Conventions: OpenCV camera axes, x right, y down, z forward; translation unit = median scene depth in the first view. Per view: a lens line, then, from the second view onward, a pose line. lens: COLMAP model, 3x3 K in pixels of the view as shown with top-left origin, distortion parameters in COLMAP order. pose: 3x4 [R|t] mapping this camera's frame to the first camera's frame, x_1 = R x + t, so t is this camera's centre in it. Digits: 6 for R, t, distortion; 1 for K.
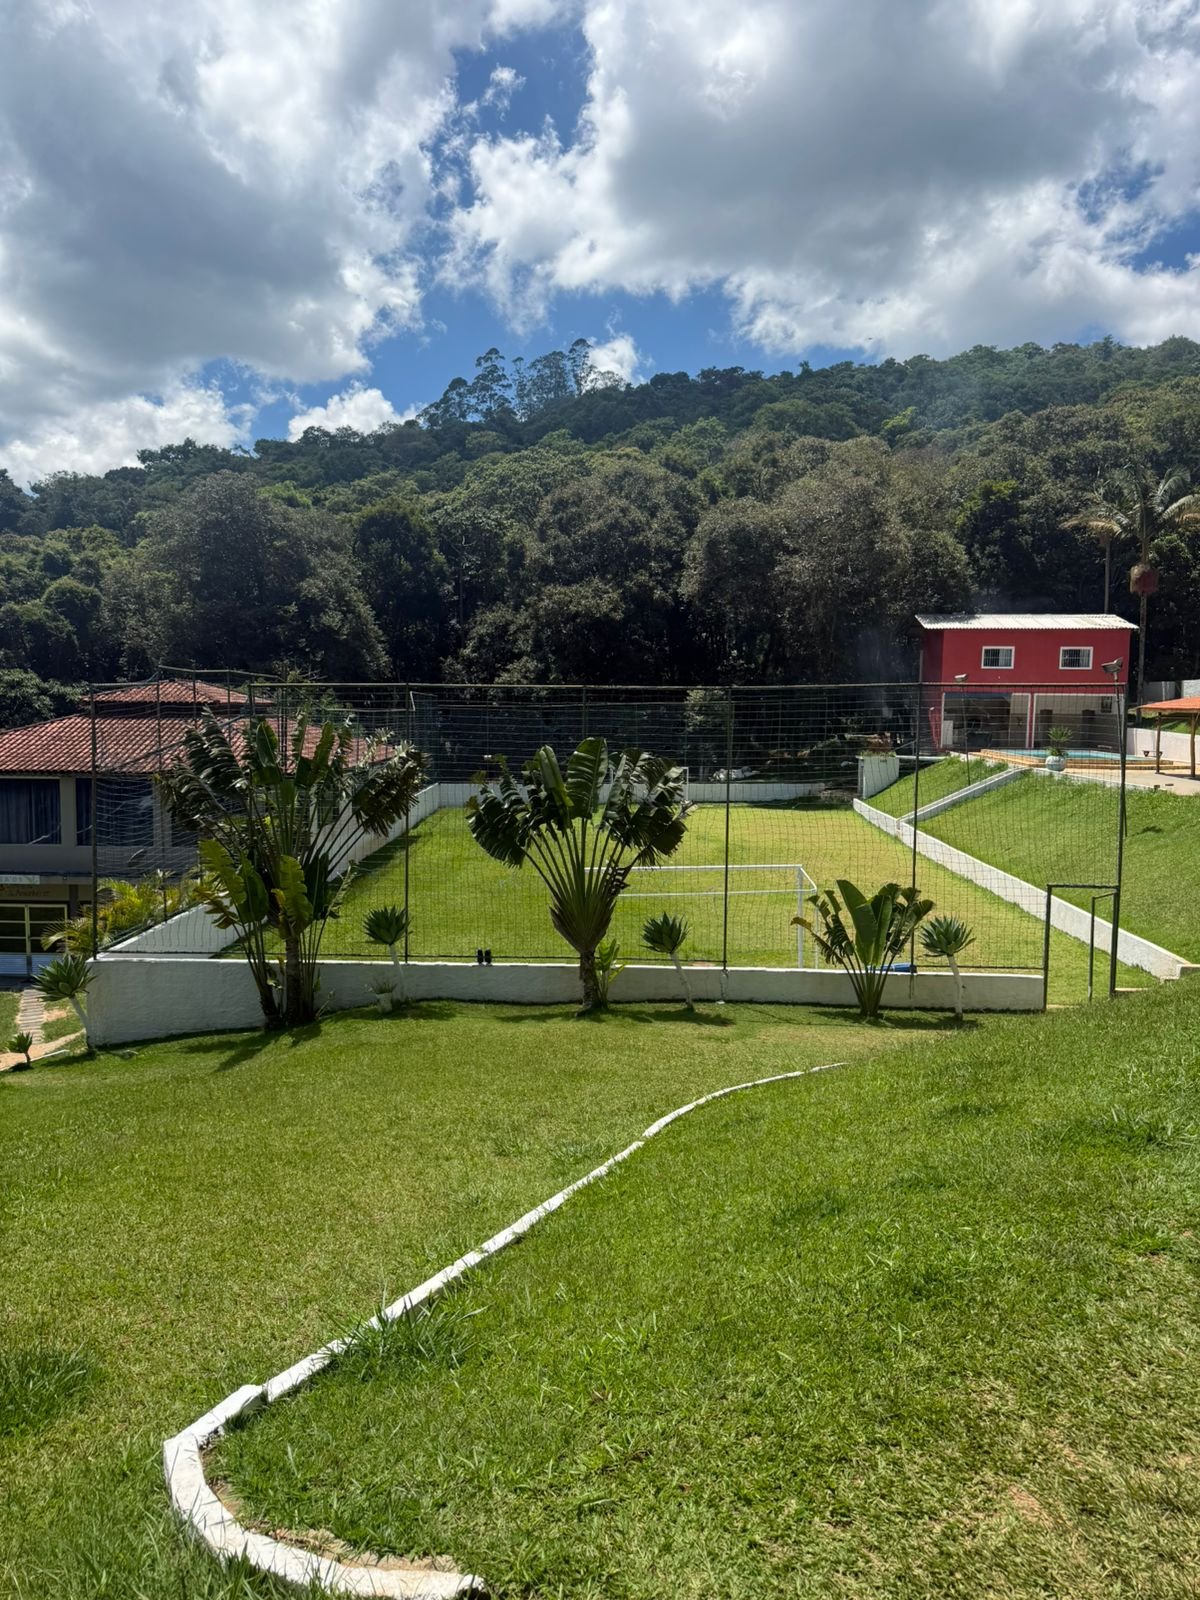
lens RADIAL K [[1120.8, 0, 600.0], [0, 1120.8, 800.0], [0, 0, 1]] dist [0.042173, -0.018894]
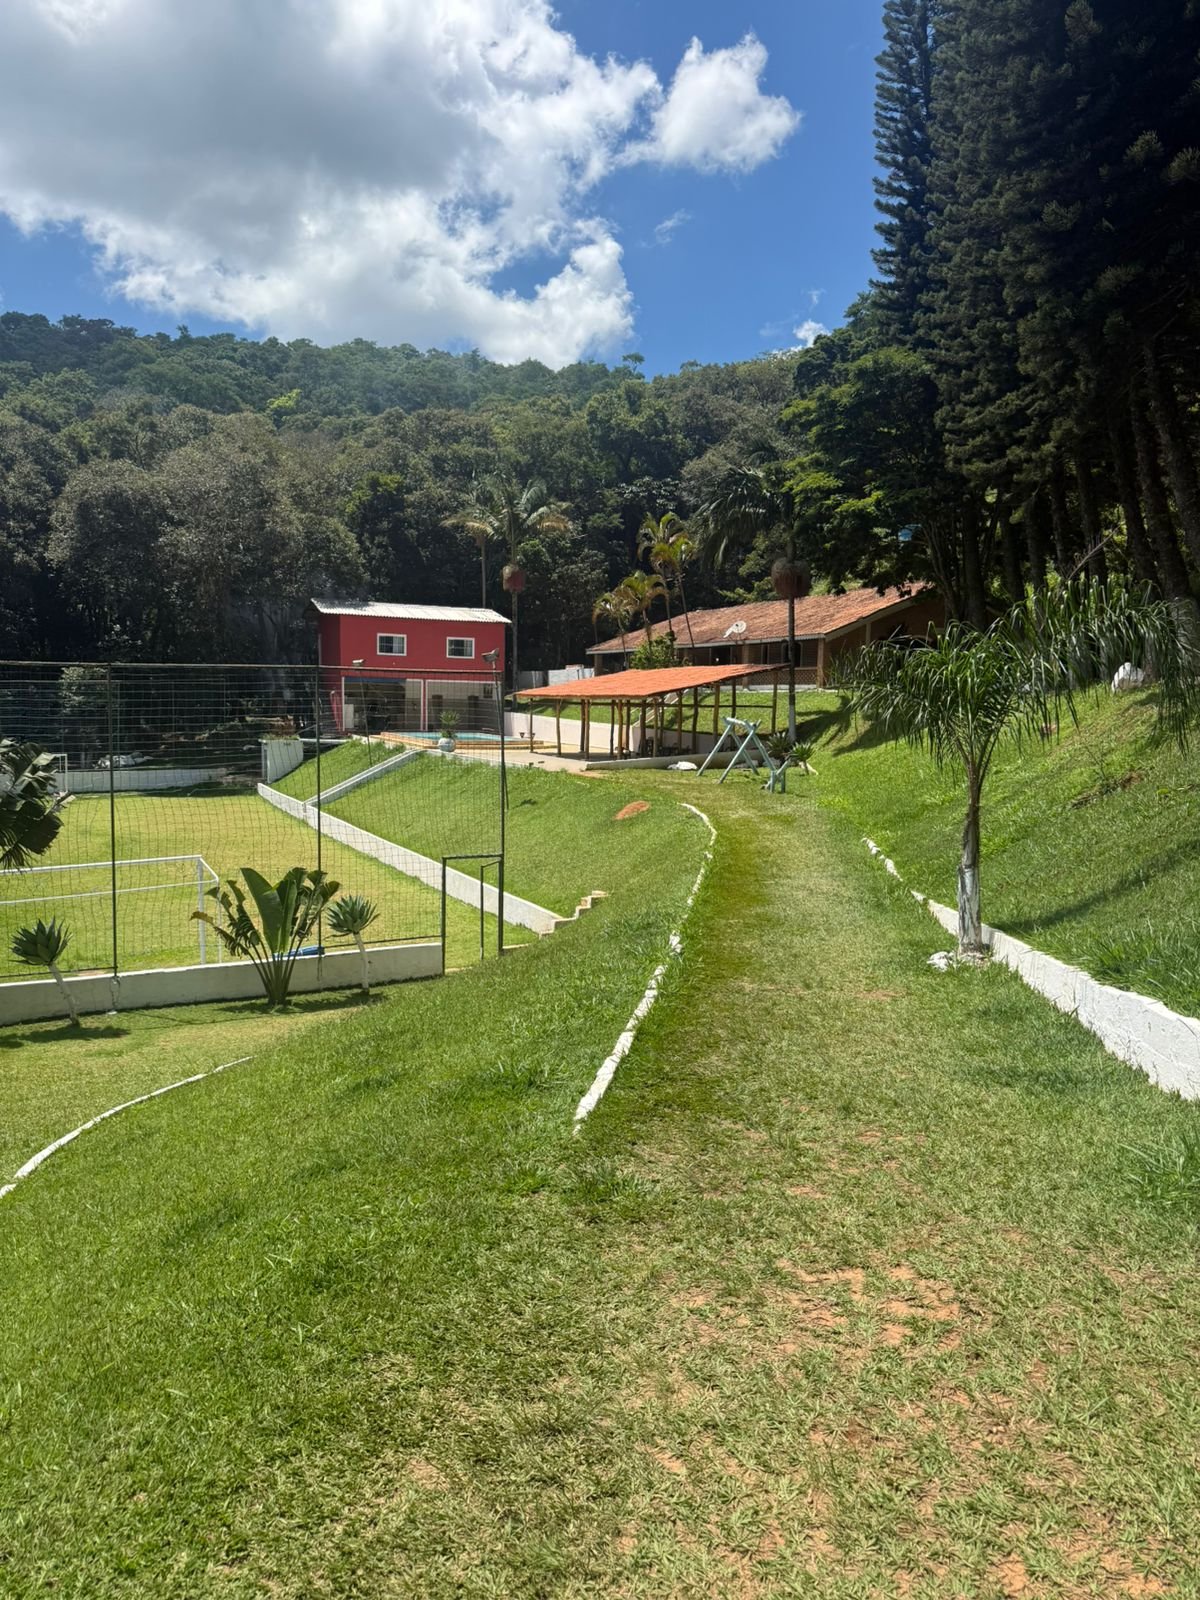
lens RADIAL K [[1115.0, 0, 623.1], [0, 1115.0, 802.3], [0, 0, 1]] dist [0.002486, -0.000100]
pose [[0.857911, -0.041679, 0.512105, 0.006255], [0.033389, 0.999120, 0.025382, 0.001889], [-0.512712, -0.004677, 0.858548, 0.010230]]
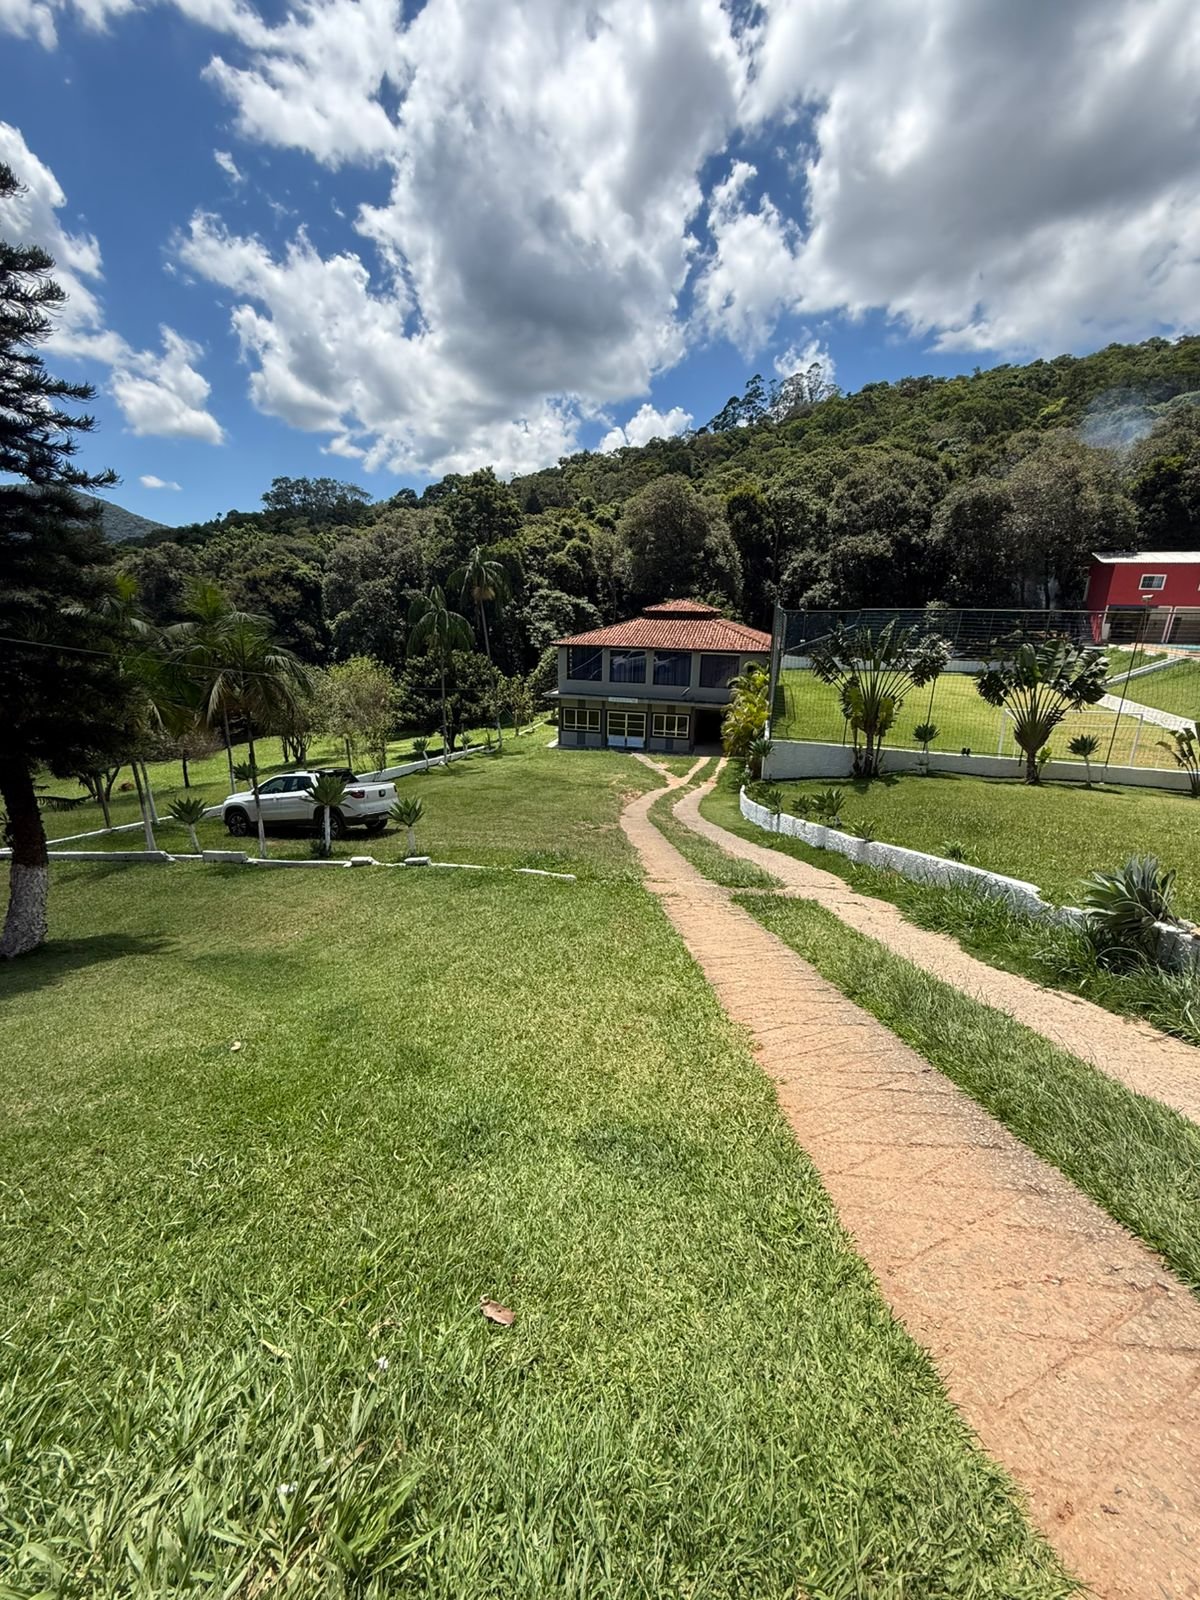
lens RADIAL K [[657.6, 0, 516.6], [0, 657.6, 796.5], [0, 0, 1]] dist [-0.012245, -0.000203]
pose [[0.959530, 0.082527, -0.269242, -0.377719], [-0.026432, 0.978268, 0.205653, 0.000880], [0.280363, -0.190213, 0.940859, -0.222125]]
